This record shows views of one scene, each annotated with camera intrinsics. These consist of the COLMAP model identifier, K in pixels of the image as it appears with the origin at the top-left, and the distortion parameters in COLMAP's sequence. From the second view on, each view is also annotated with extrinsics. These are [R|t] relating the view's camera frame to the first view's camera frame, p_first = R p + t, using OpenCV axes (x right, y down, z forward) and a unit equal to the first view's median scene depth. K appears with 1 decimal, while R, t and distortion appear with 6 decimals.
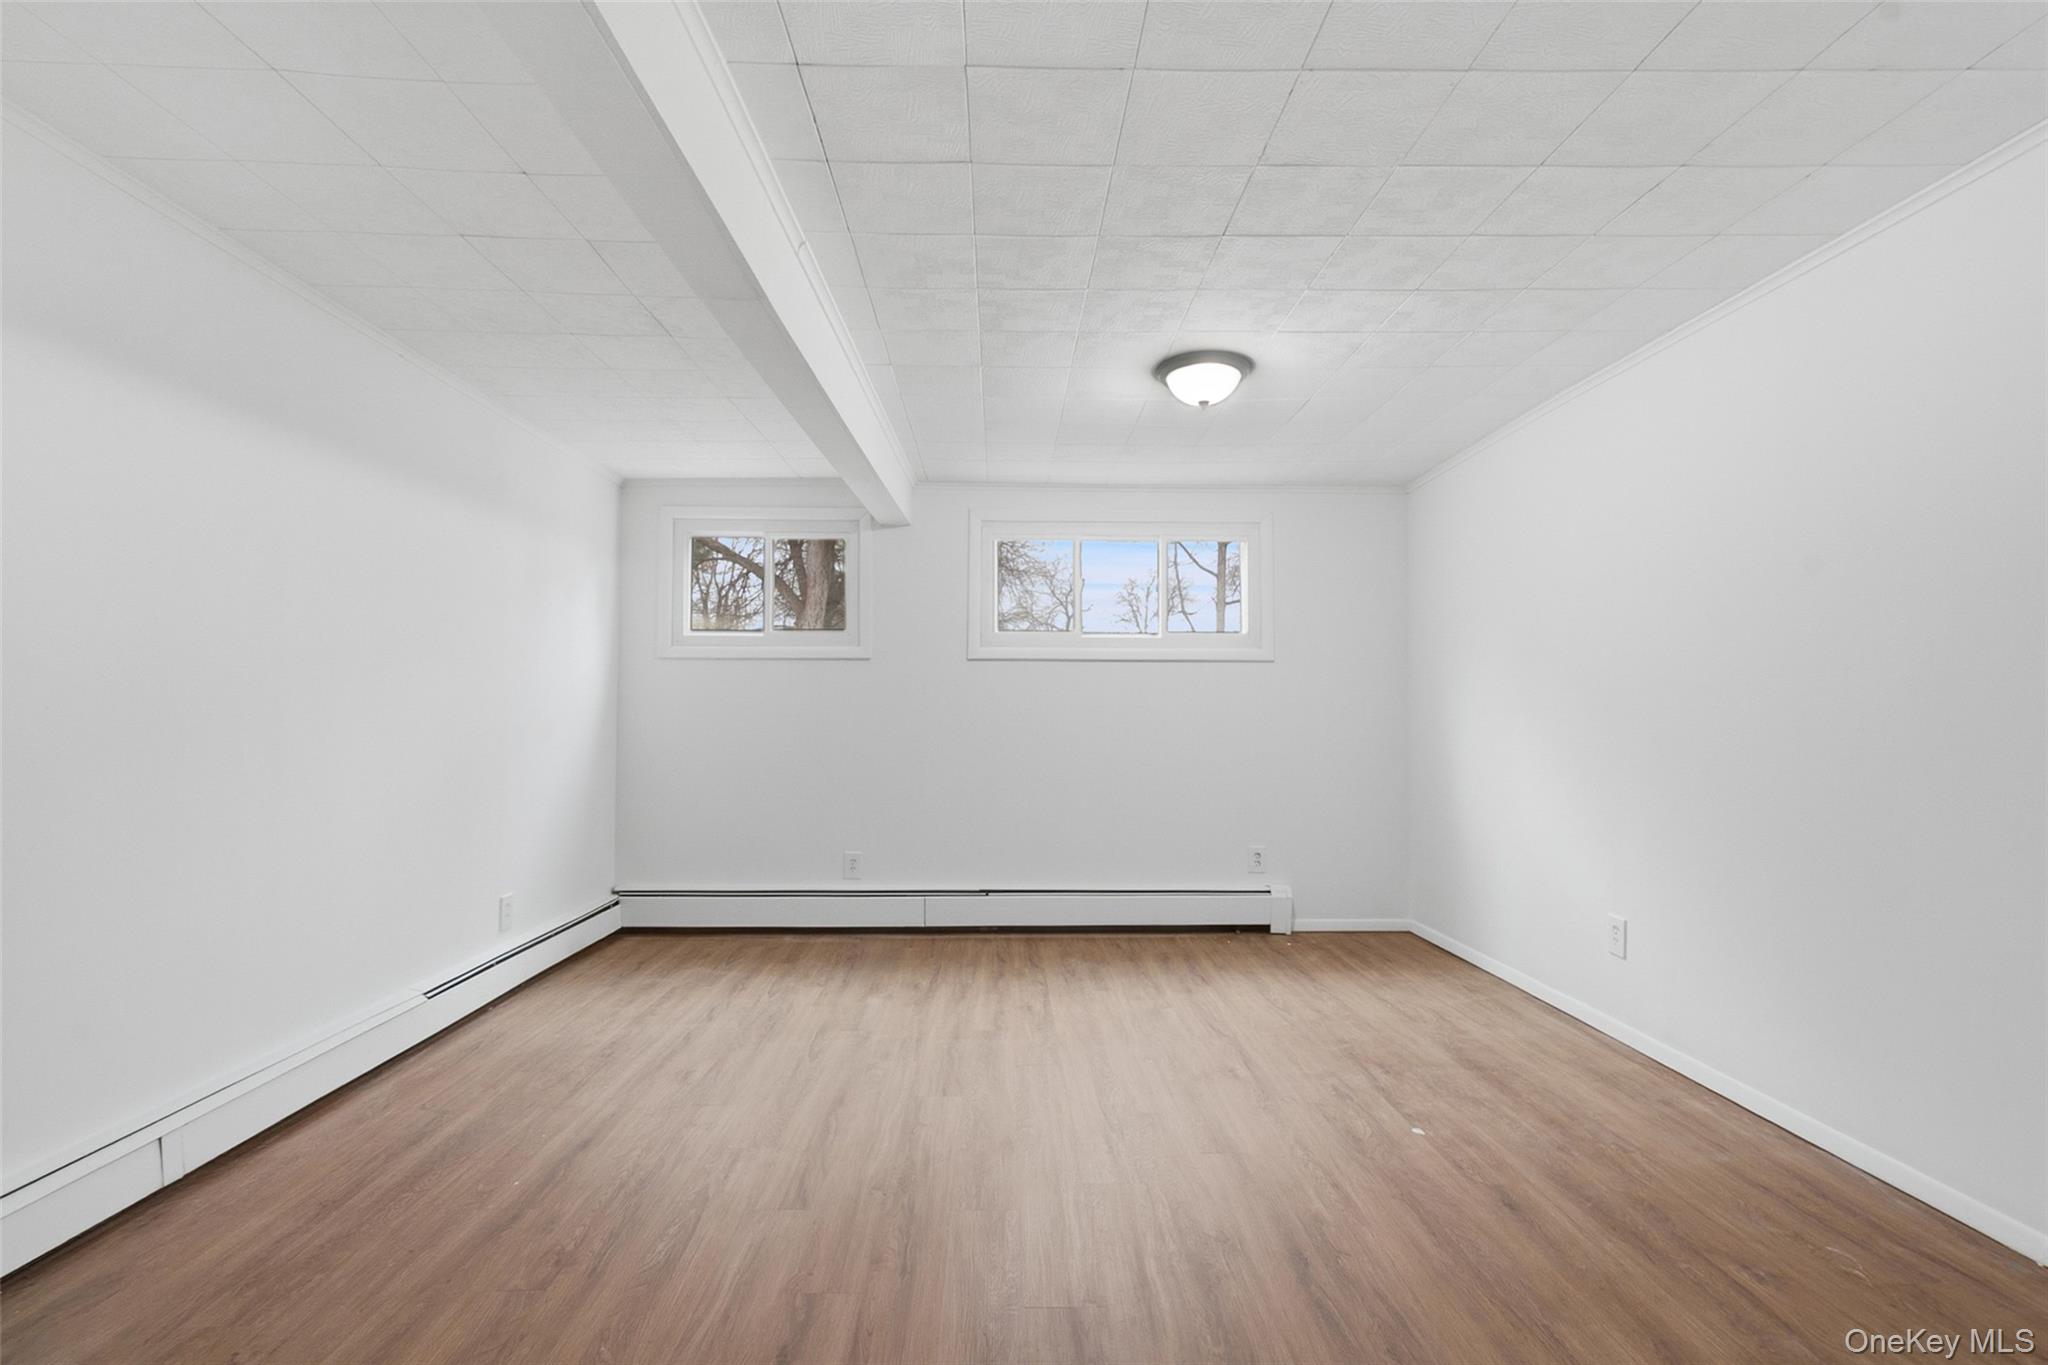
lens RADIAL K [[956.8, 0, 1024.0], [0, 956.8, 682.5], [0, 0, 1]] dist [0.002288, 0.000607]
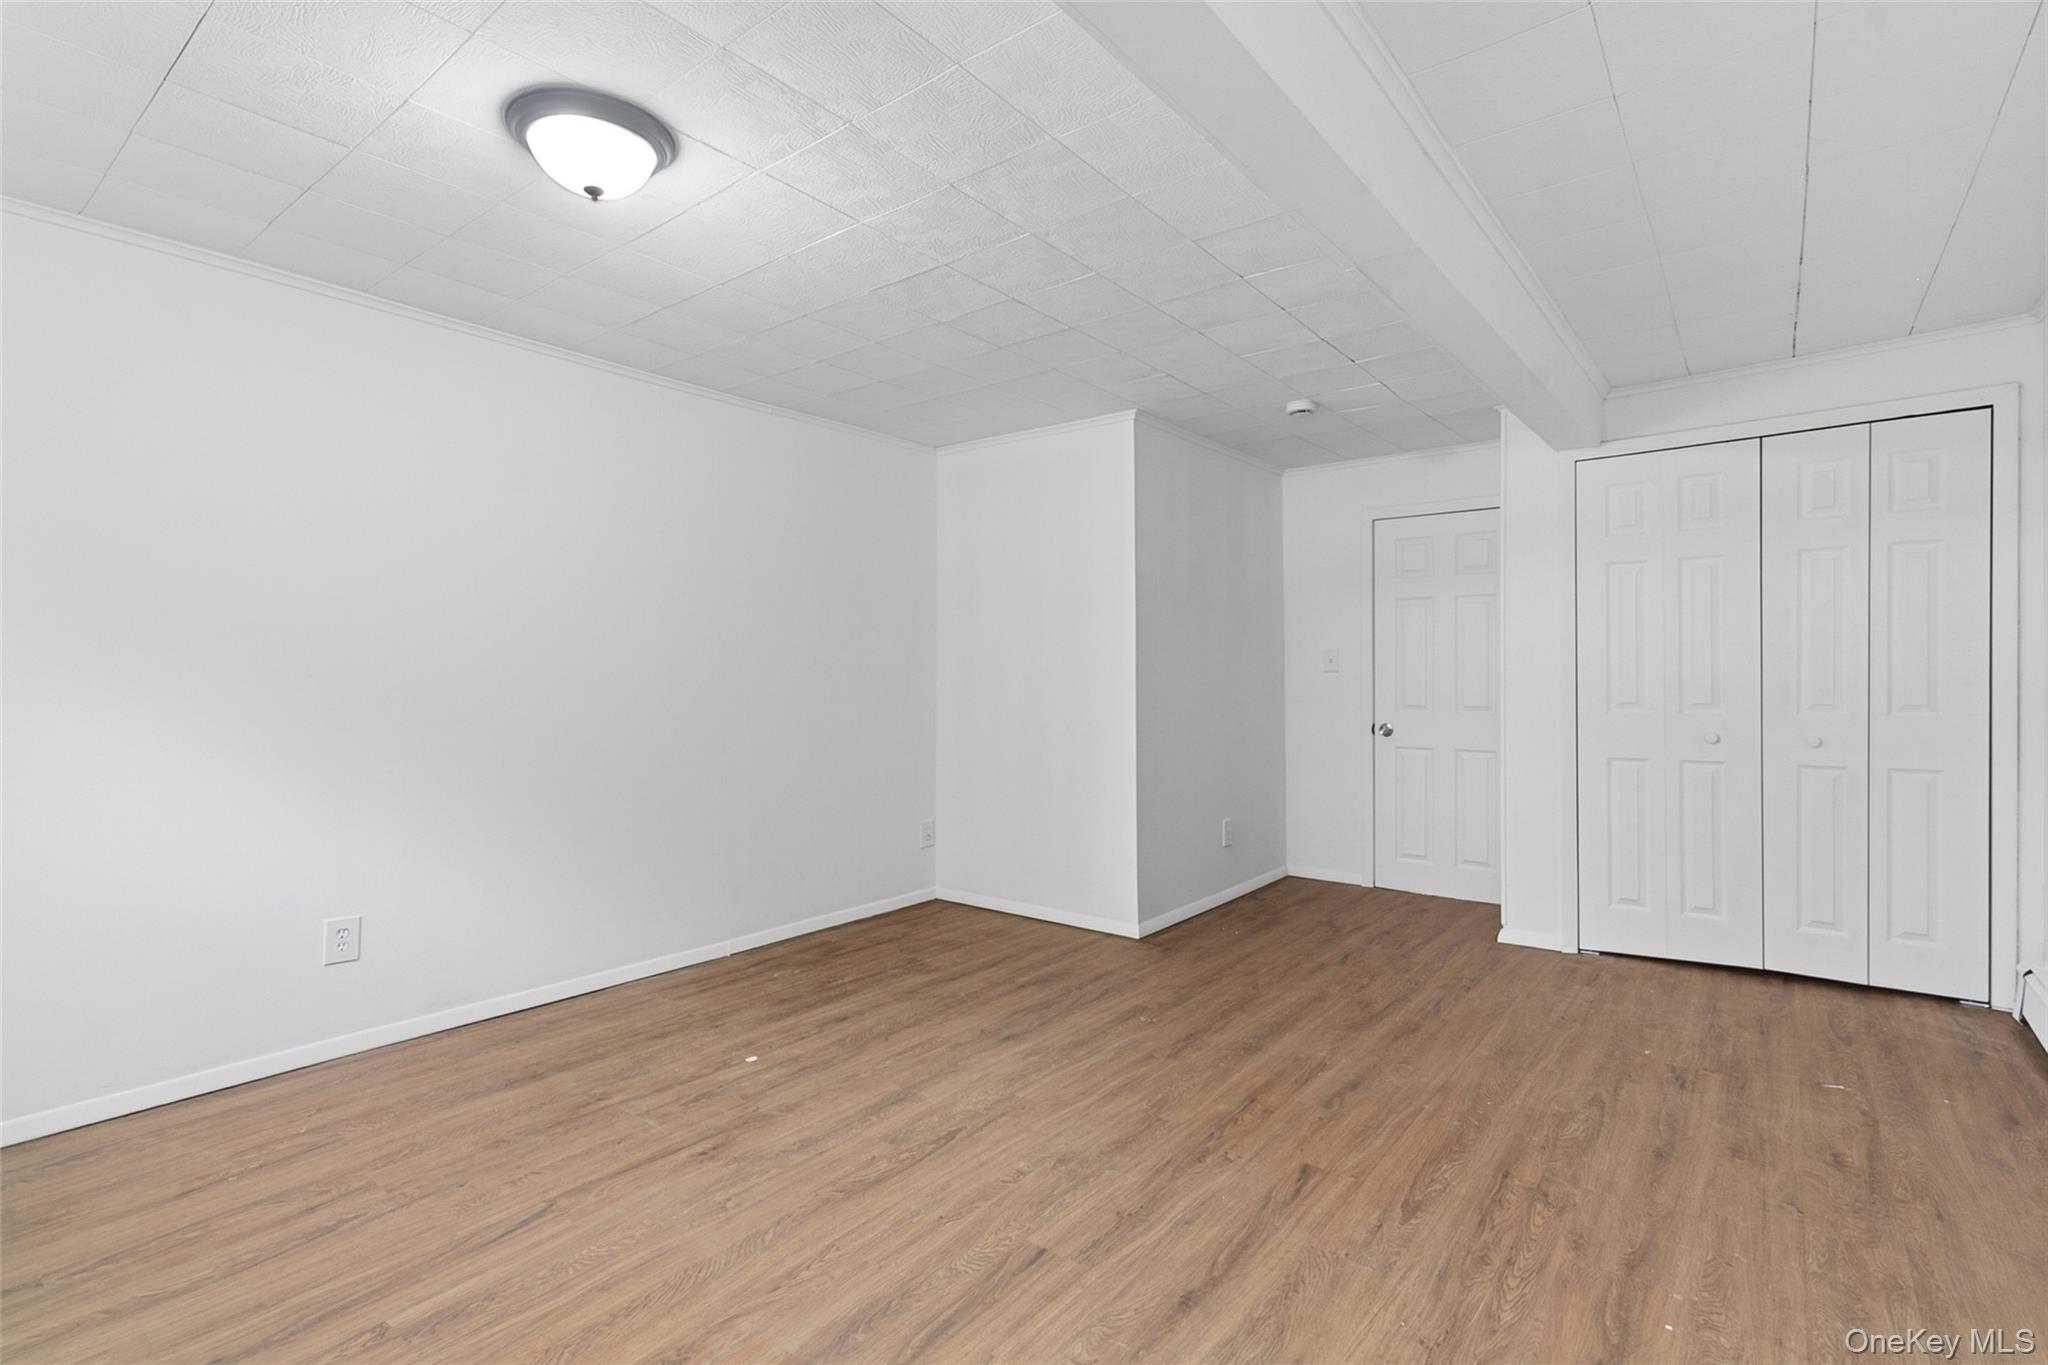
lens RADIAL K [[956.8, 0, 1024.0], [0, 956.8, 682.5], [0, 0, 1]] dist [0.002288, 0.000607]
pose [[-0.764049, -0.000254, 0.645158, -0.426668], [-0.015226, 0.999728, -0.017638, 0.035612], [-0.644978, -0.023299, -0.763846, 1.287893]]
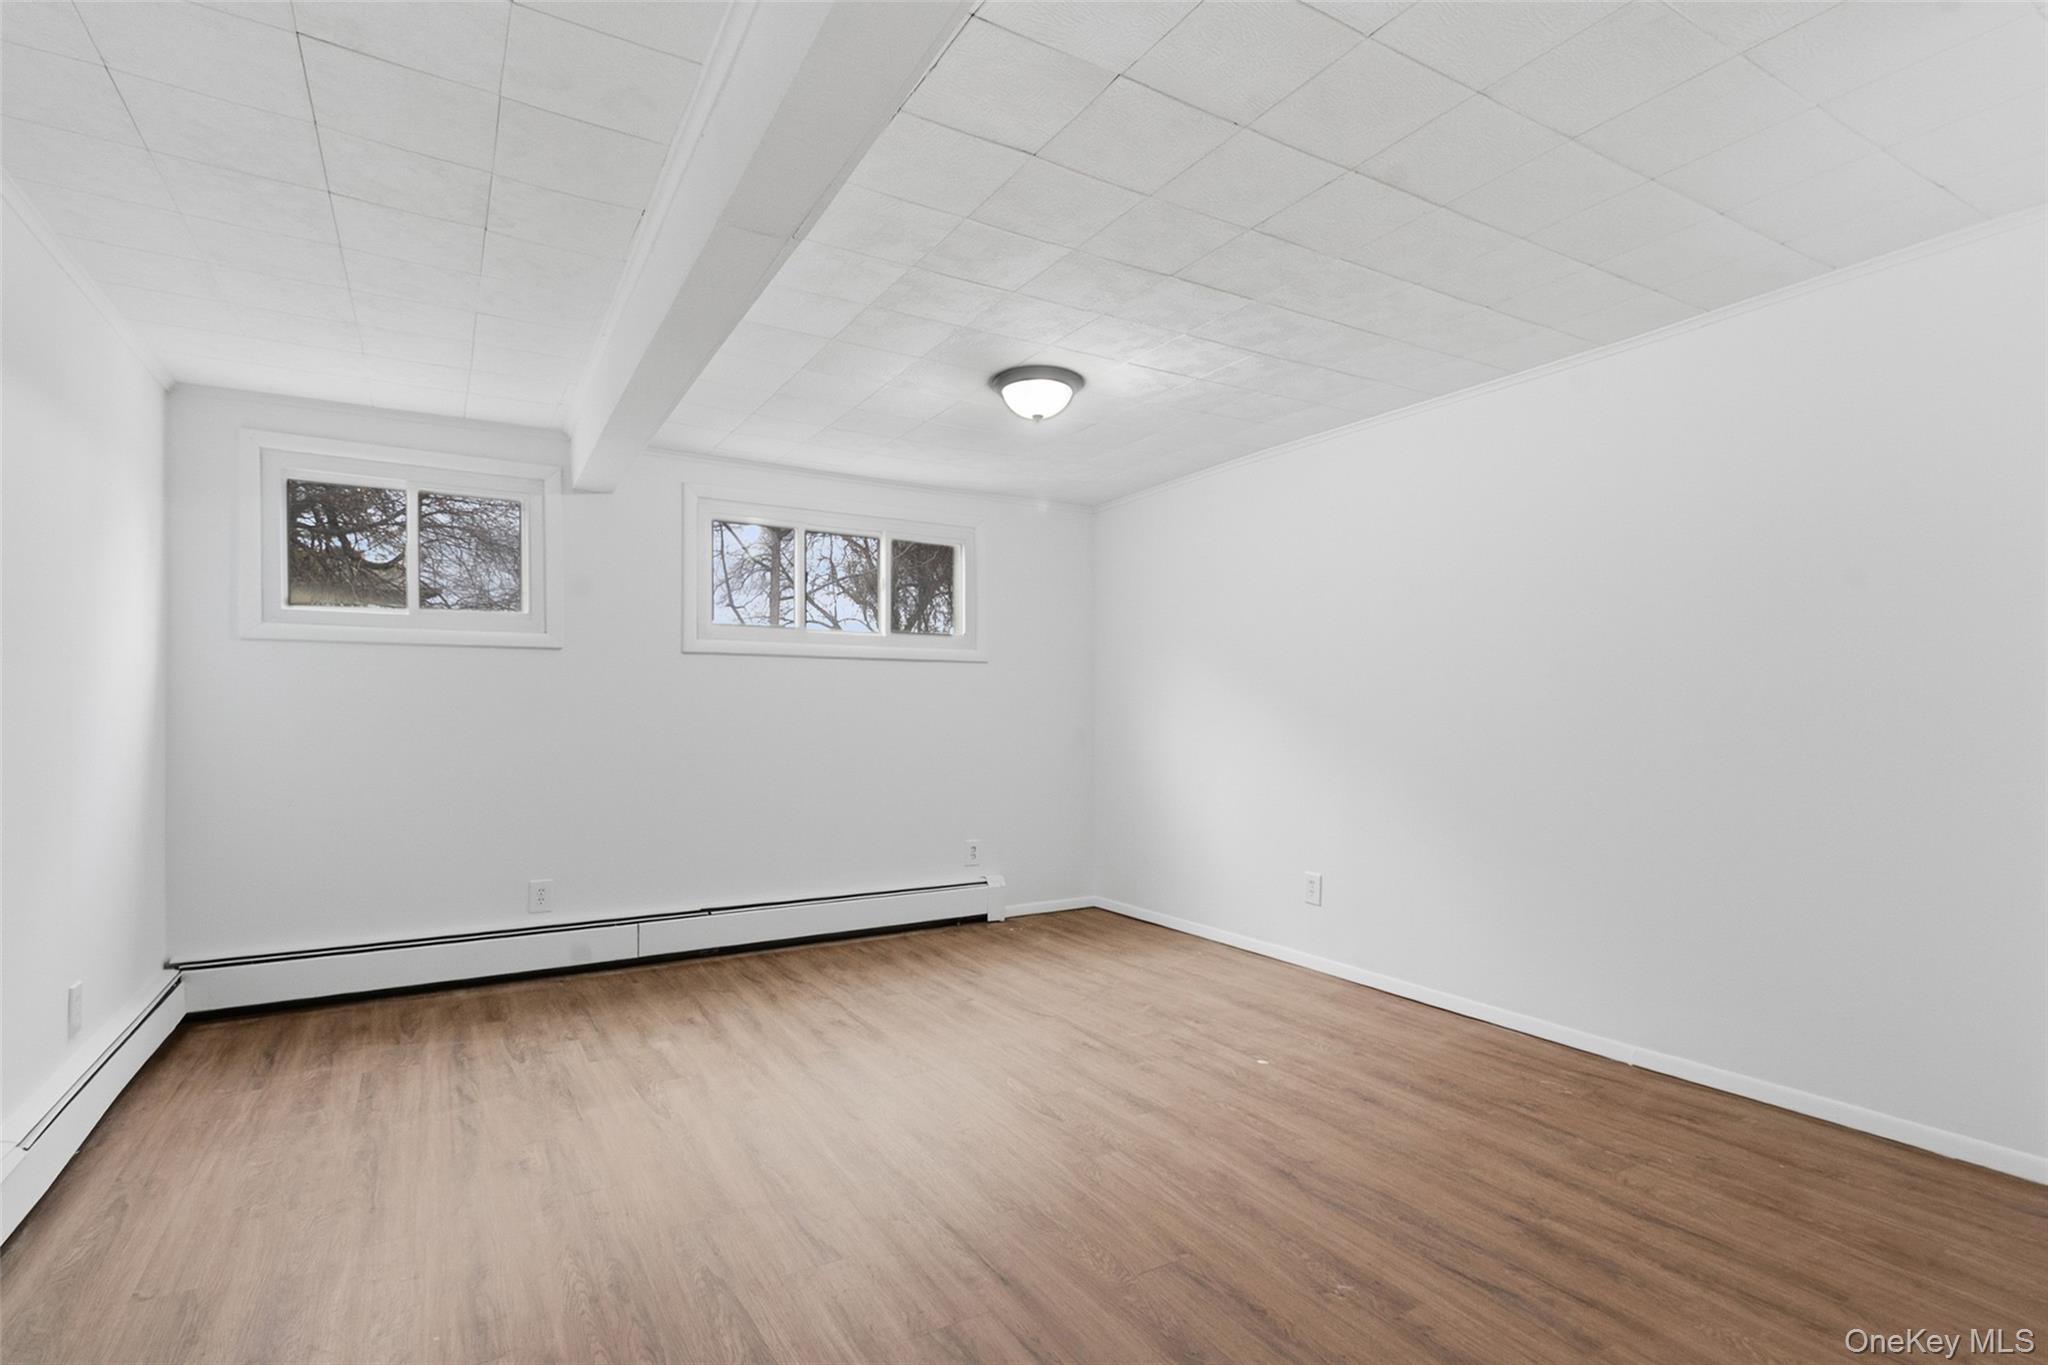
lens RADIAL K [[978.6, 0, 1043.6], [0, 978.6, 703.8], [0, 0, 1]] dist [0.003632, 0.000682]
pose [[0.862893, 0.002949, 0.505378, -0.346424], [-0.015307, 0.999677, 0.020302, -0.000052], [-0.505155, -0.025254, 0.862659, 0.071960]]
